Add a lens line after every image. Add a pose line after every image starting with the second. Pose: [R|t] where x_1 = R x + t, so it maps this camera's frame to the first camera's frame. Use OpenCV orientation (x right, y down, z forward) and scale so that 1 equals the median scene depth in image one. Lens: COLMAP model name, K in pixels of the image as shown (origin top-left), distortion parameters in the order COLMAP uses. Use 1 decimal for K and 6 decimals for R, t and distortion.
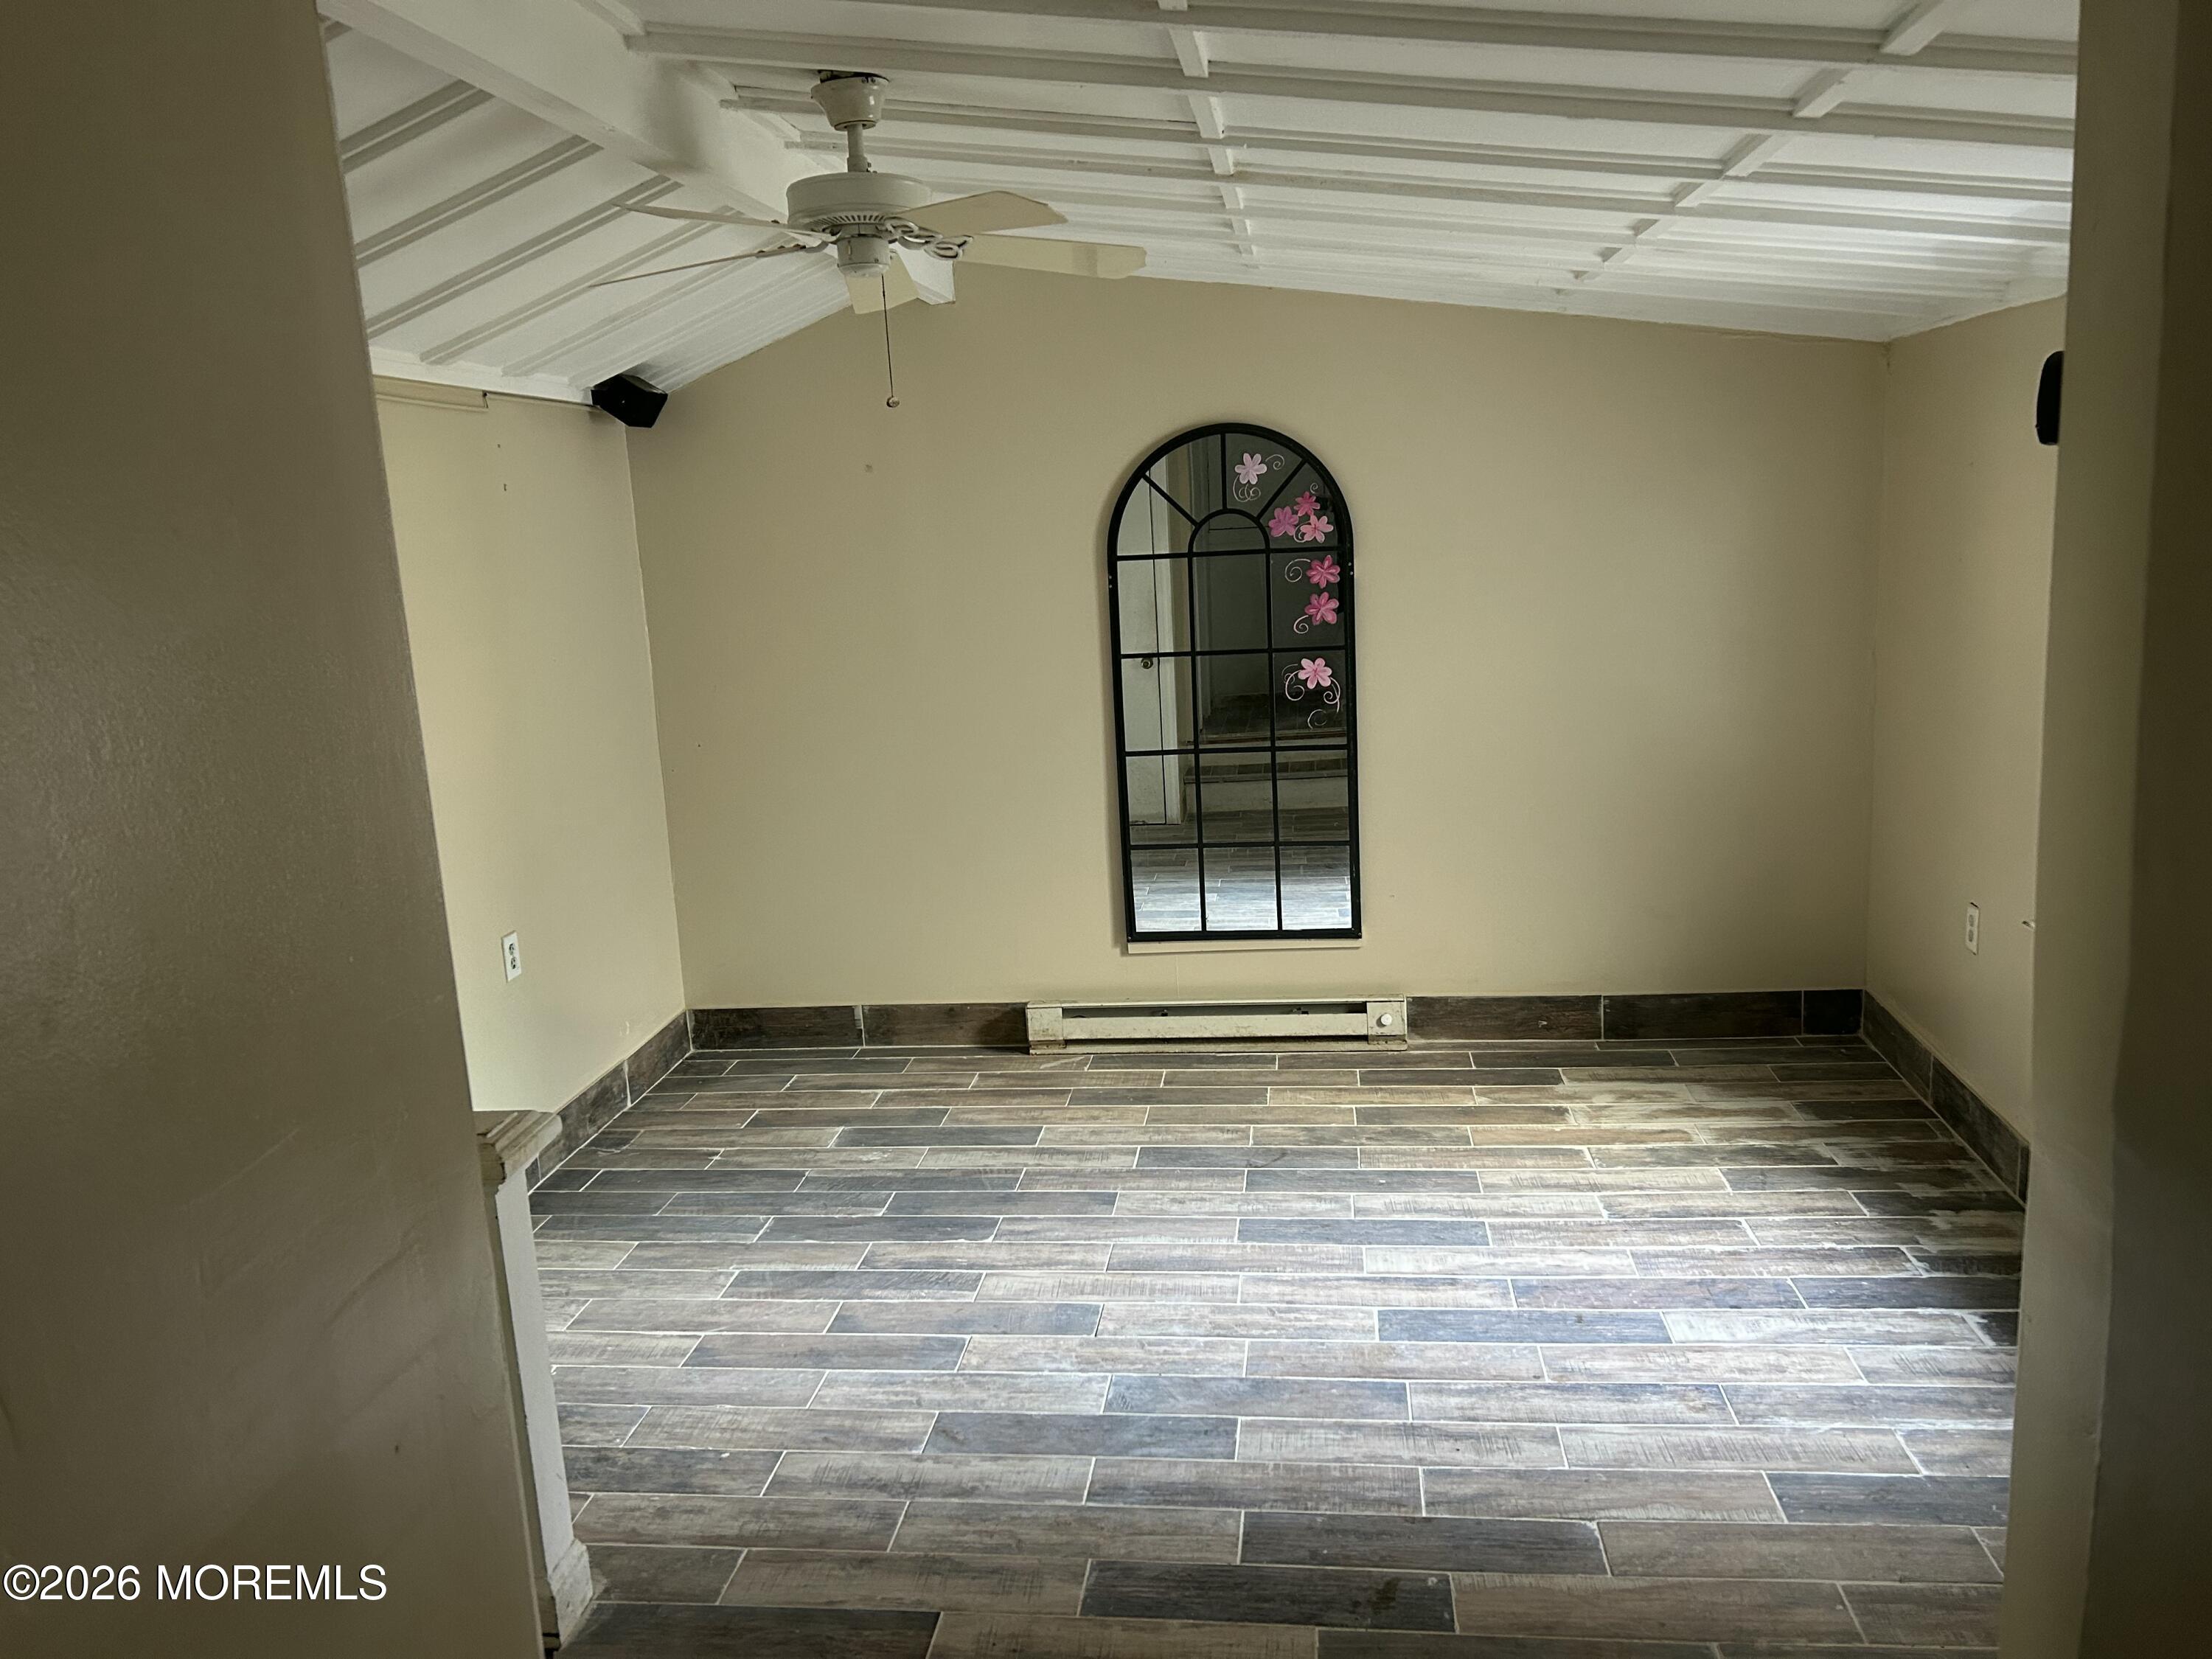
lens RADIAL K [[1658.4, 0, 1097.4], [0, 1658.4, 832.6], [0, 0, 1]] dist [0.043510, -0.005750]
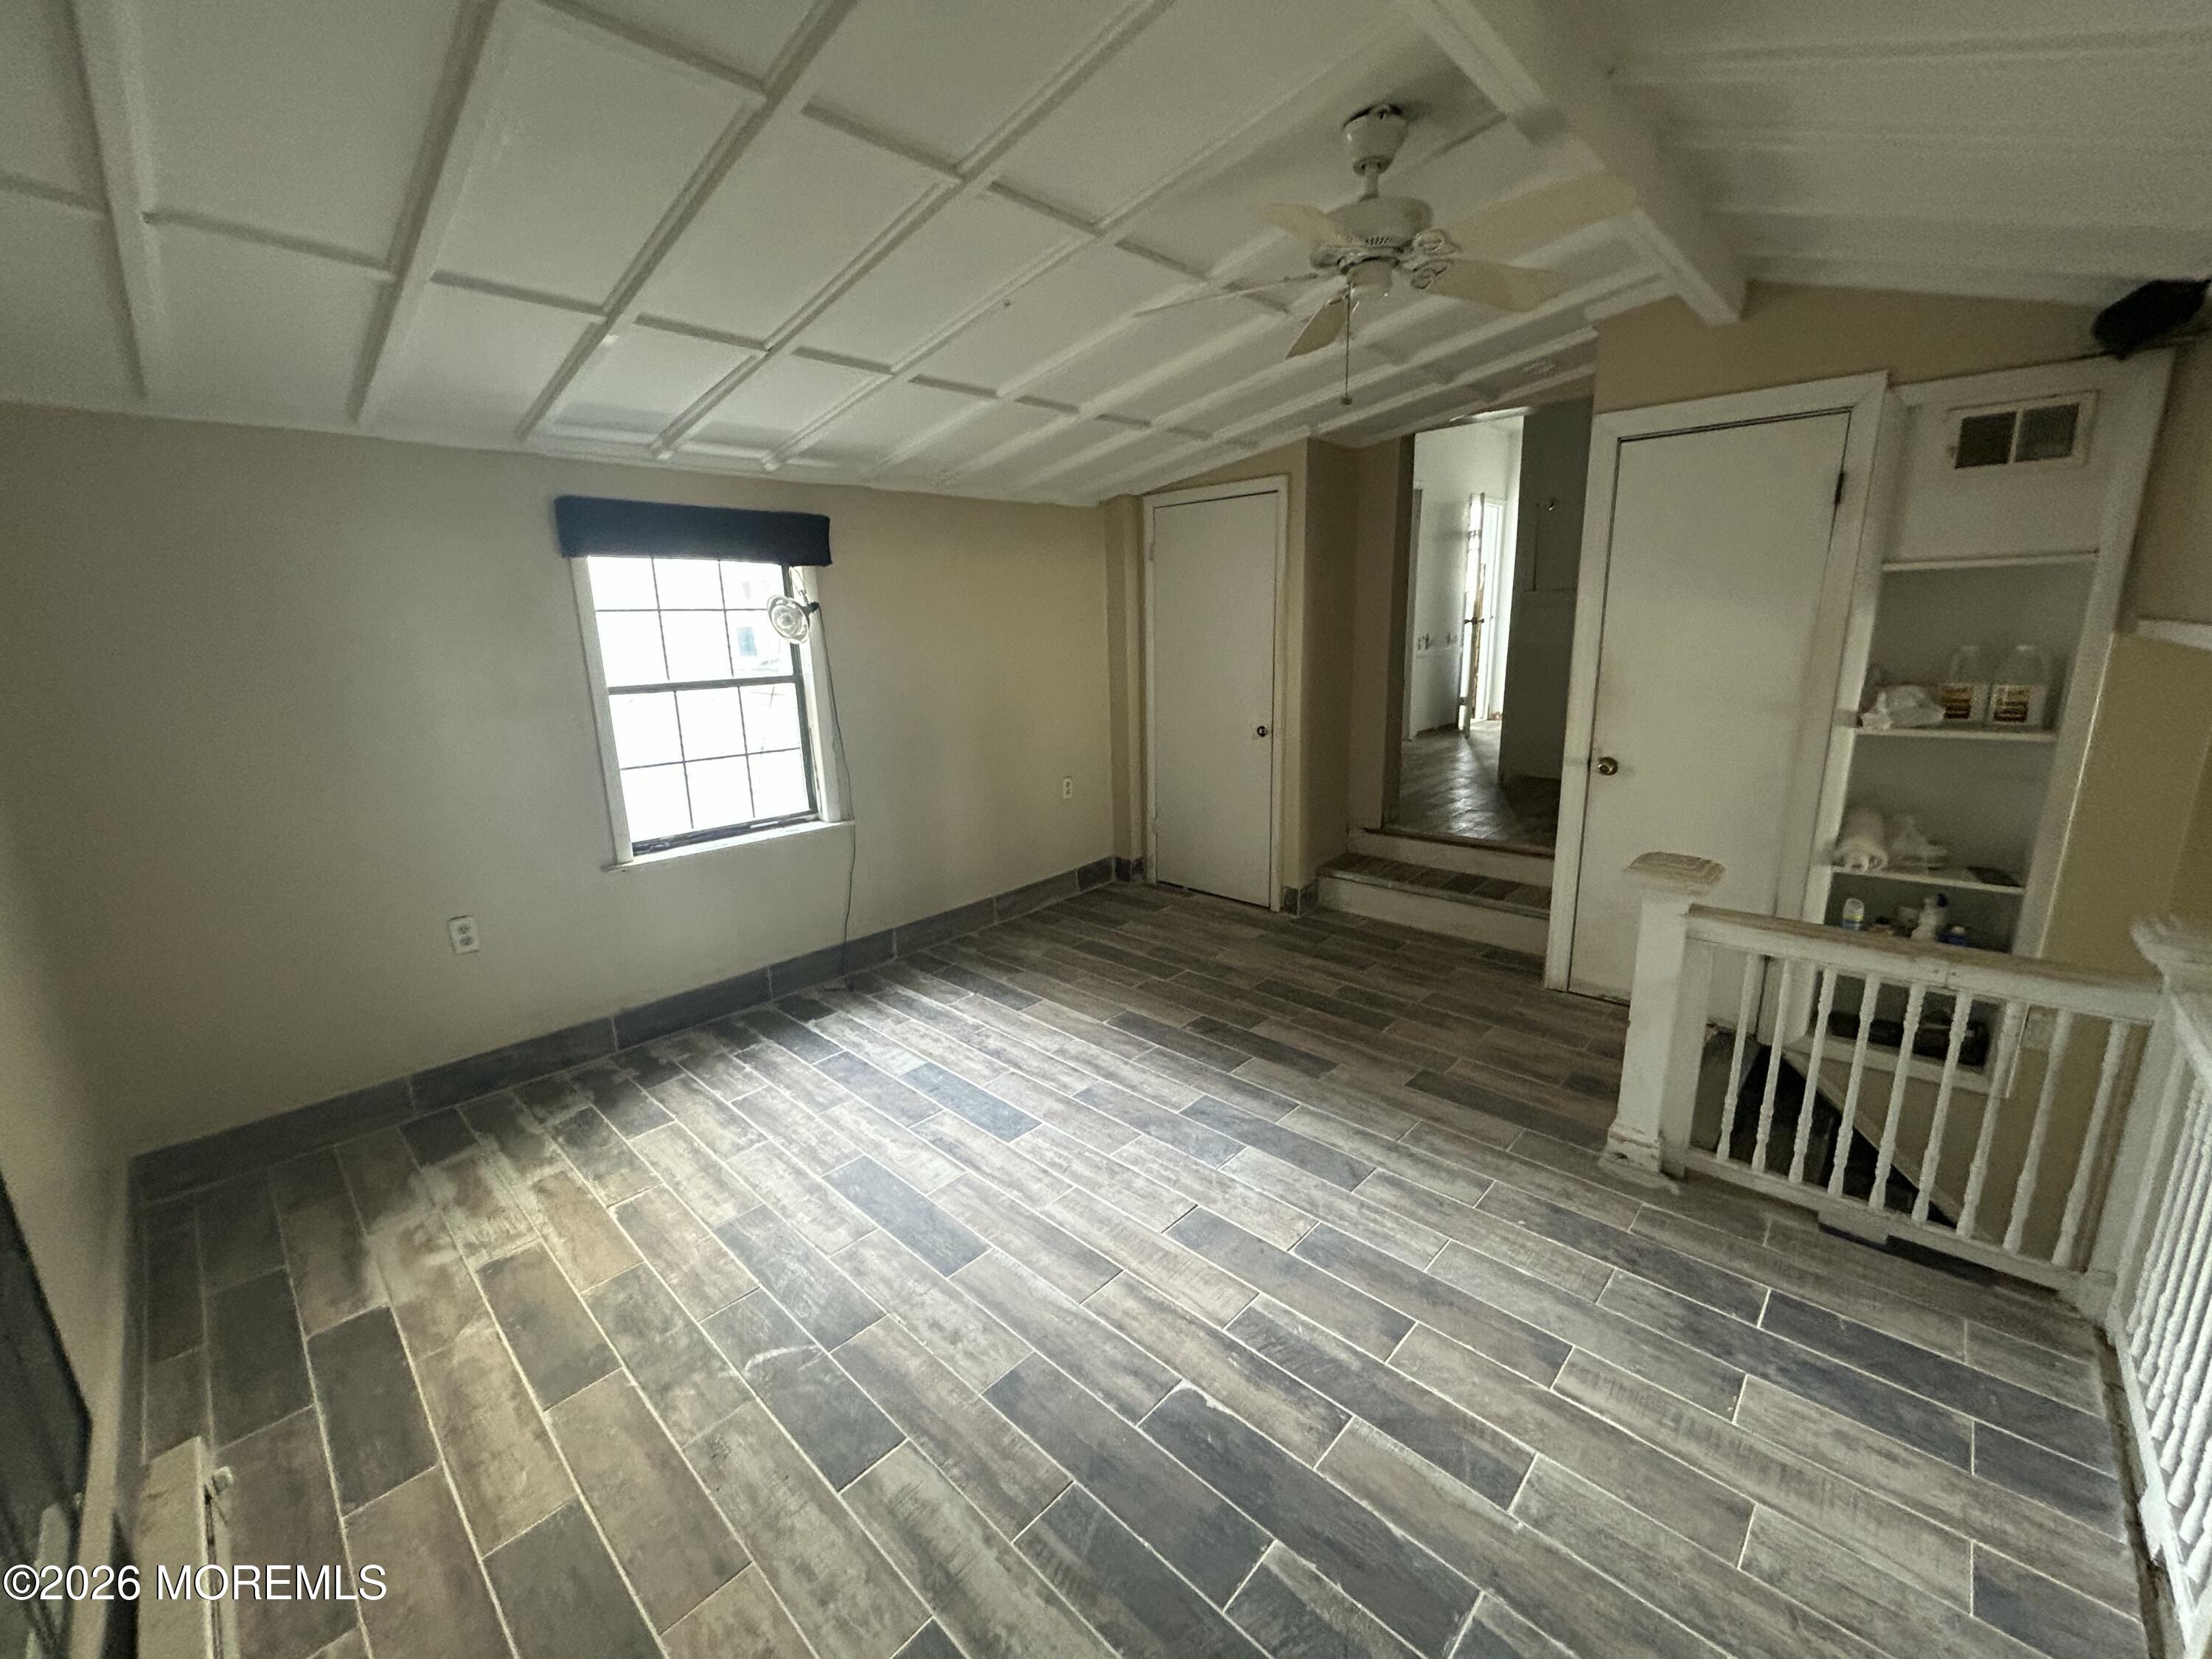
lens RADIAL K [[886.2, 0, 1113.9], [0, 886.2, 830.7], [0, 0, 1]] dist [-0.000737, 0.001762]
pose [[-0.806937, -0.060324, 0.587549, -0.316702], [0.185756, 0.918374, 0.349406, -0.187912], [-0.560667, 0.391089, -0.729865, 1.402459]]
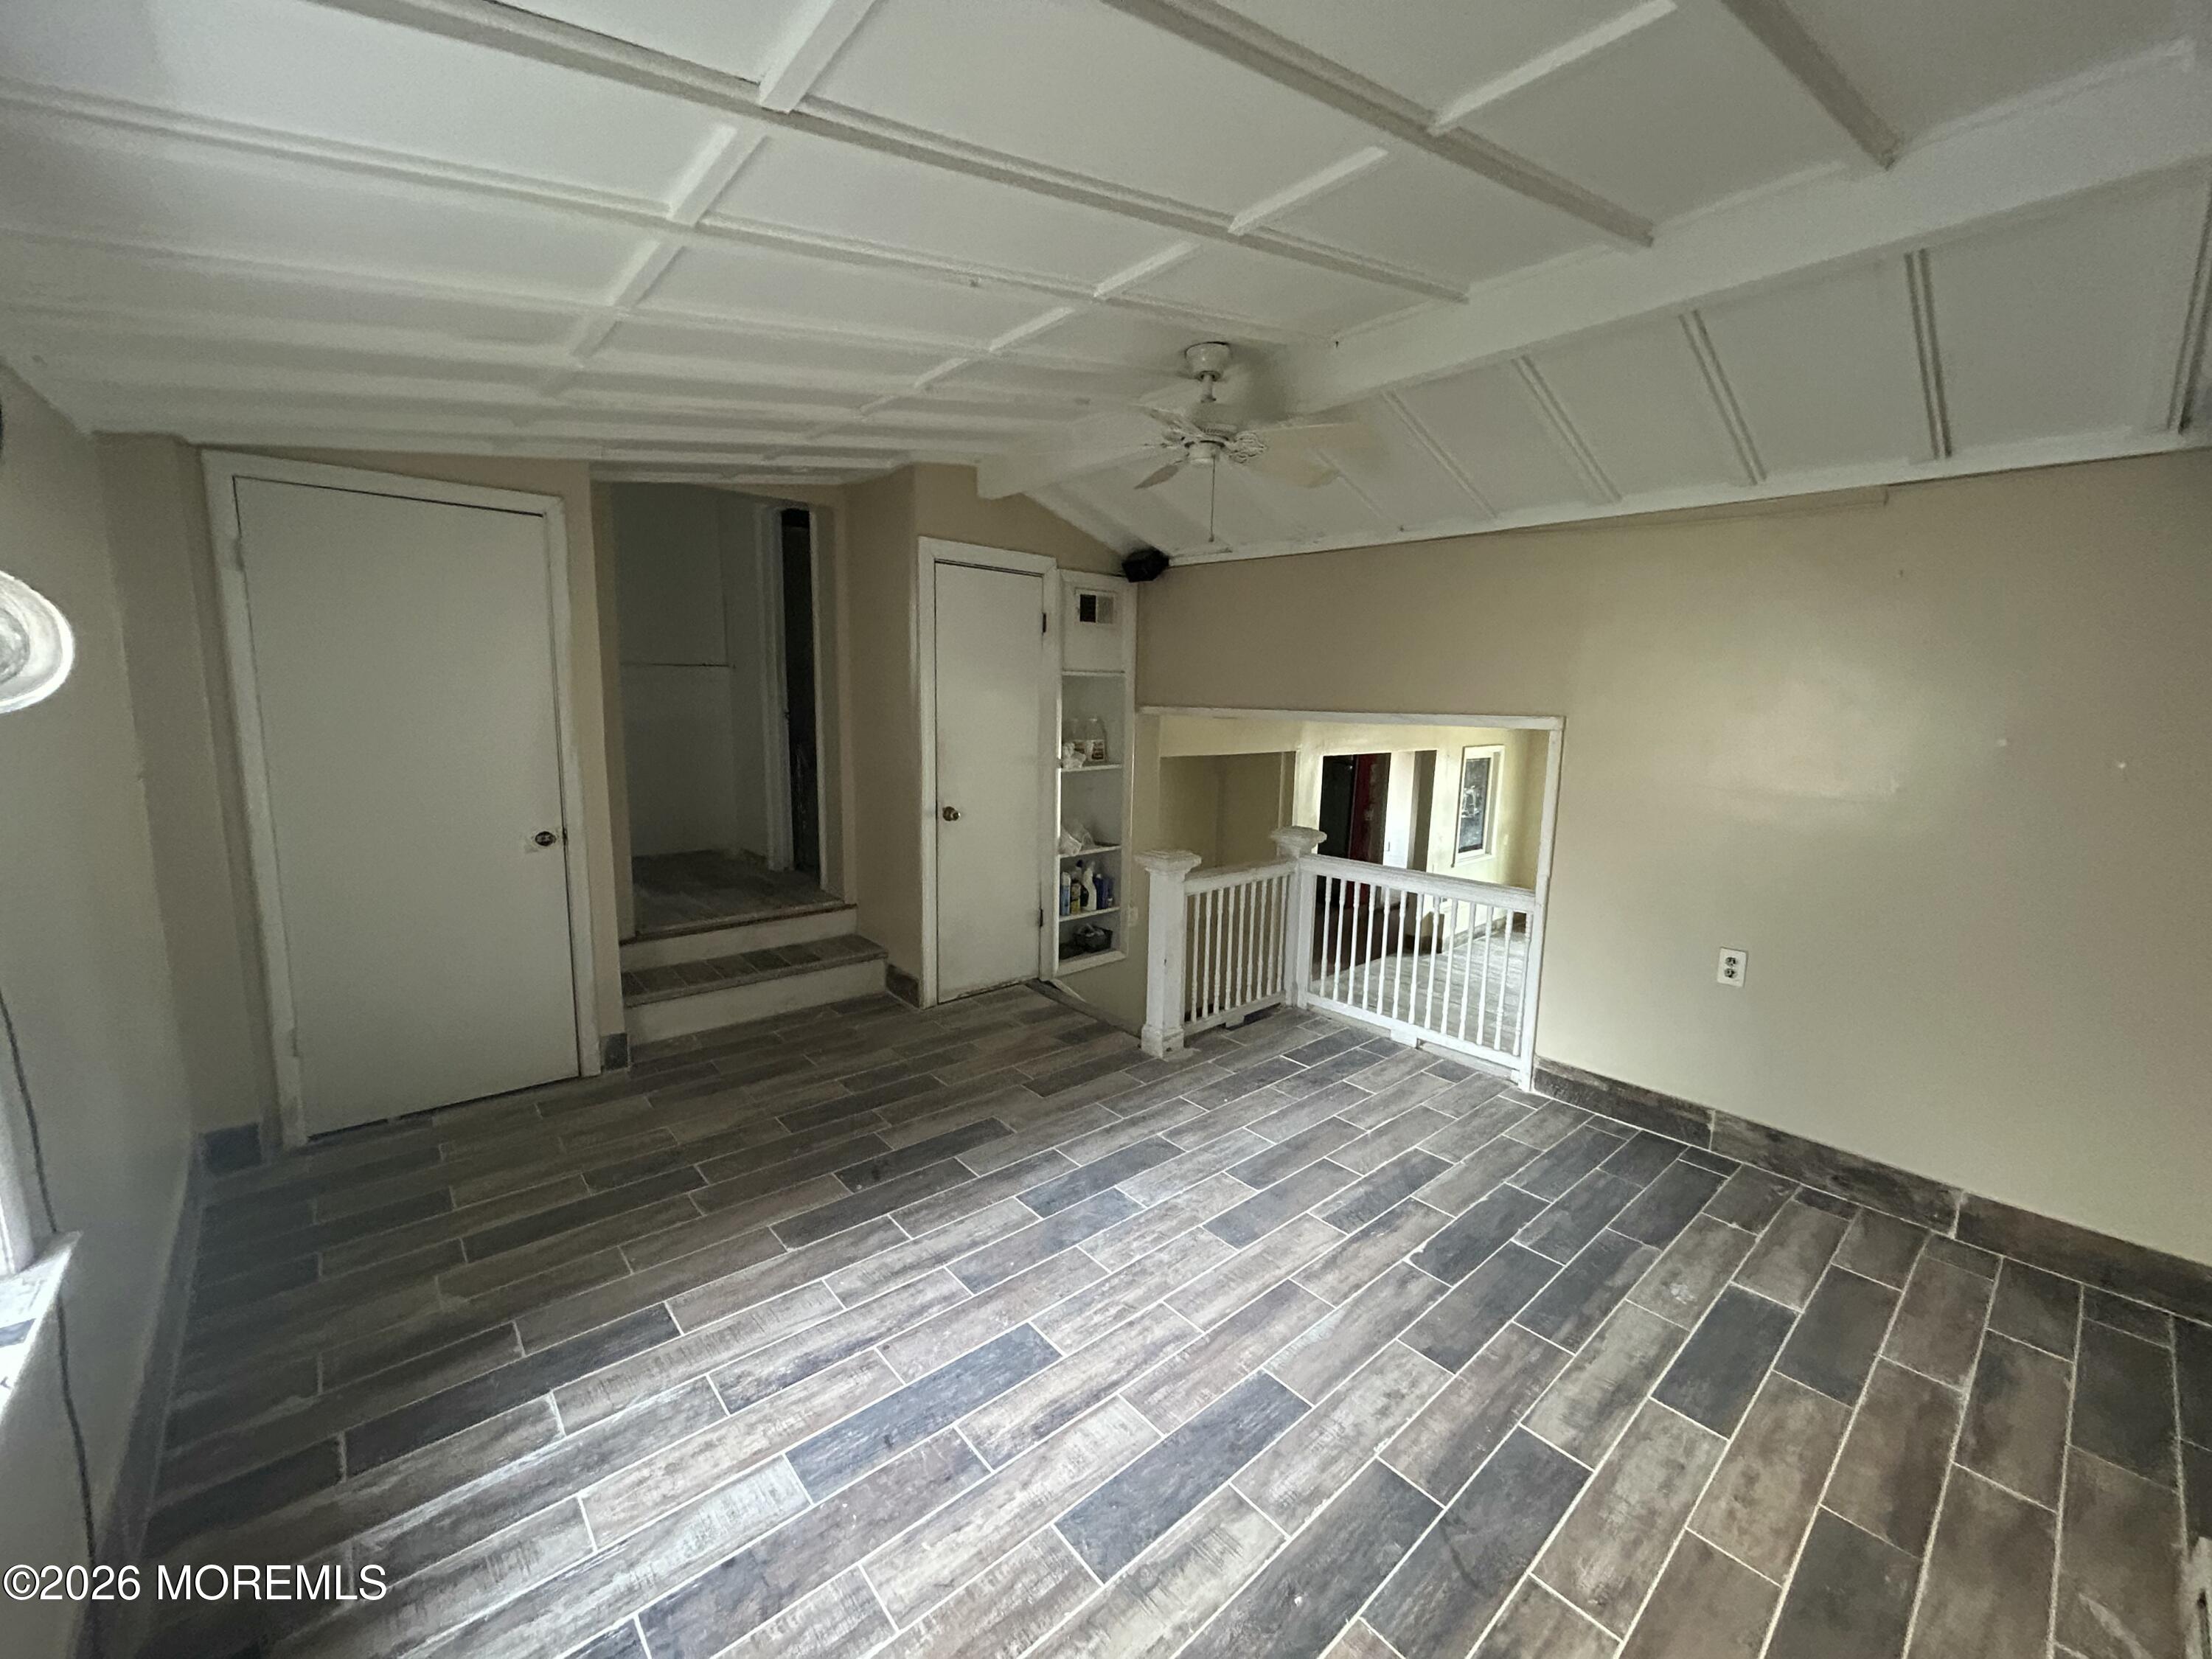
lens RADIAL K [[886.2, 0, 1105.8], [0, 886.2, 822.0], [0, 0, 1]] dist [-0.000737, 0.001762]
pose [[-0.663665, 0.150480, -0.732738, 0.516799], [-0.131582, 0.940798, 0.312387, -0.210962], [0.736366, 0.303735, -0.604574, 1.275027]]
